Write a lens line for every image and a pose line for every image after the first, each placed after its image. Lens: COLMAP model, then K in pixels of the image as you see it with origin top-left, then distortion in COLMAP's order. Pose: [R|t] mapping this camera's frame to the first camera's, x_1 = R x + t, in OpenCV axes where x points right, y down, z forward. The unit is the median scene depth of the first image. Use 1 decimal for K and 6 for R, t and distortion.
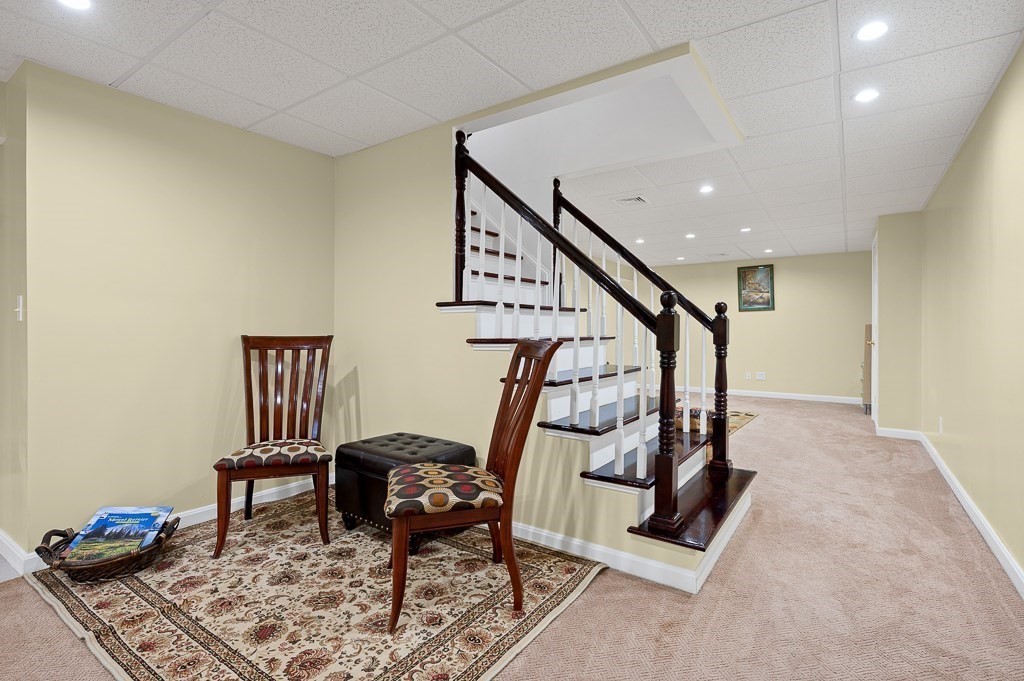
lens RADIAL K [[497.3, 0, 511.0], [0, 497.3, 338.3], [0, 0, 1]] dist [-0.002235, -0.000358]
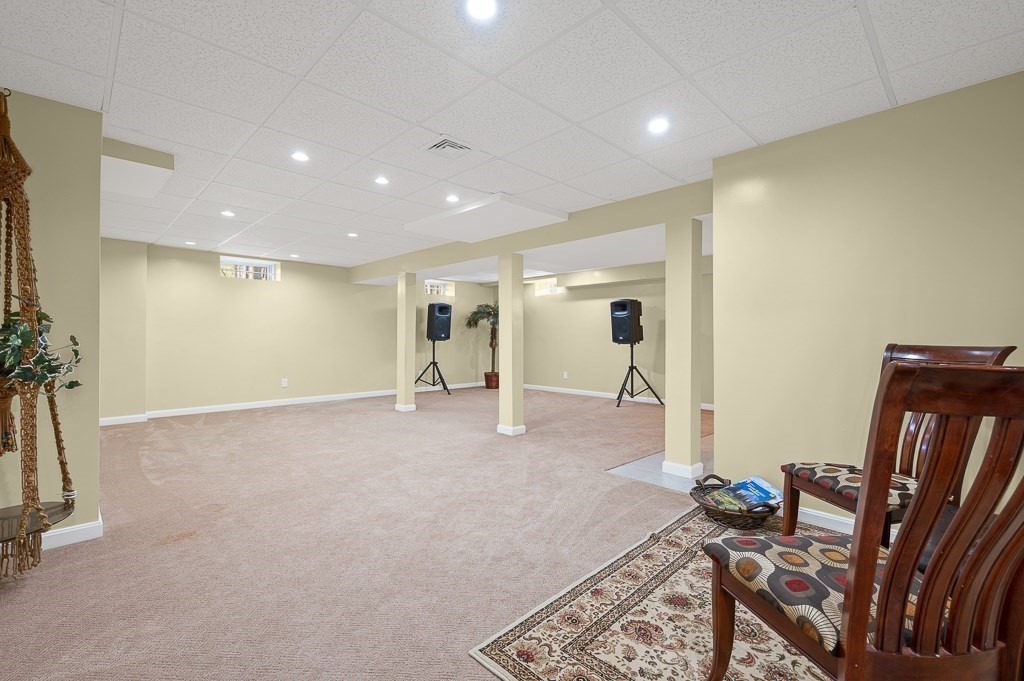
lens RADIAL K [[447.5, 0, 510.0], [0, 447.5, 336.1], [0, 0, 1]] dist [0.001433, -0.000426]
pose [[-0.208091, -0.006218, -0.978090, 0.554383], [-0.011837, 0.999923, -0.003839, -0.011644], [0.978038, 0.010778, -0.208148, 0.760204]]
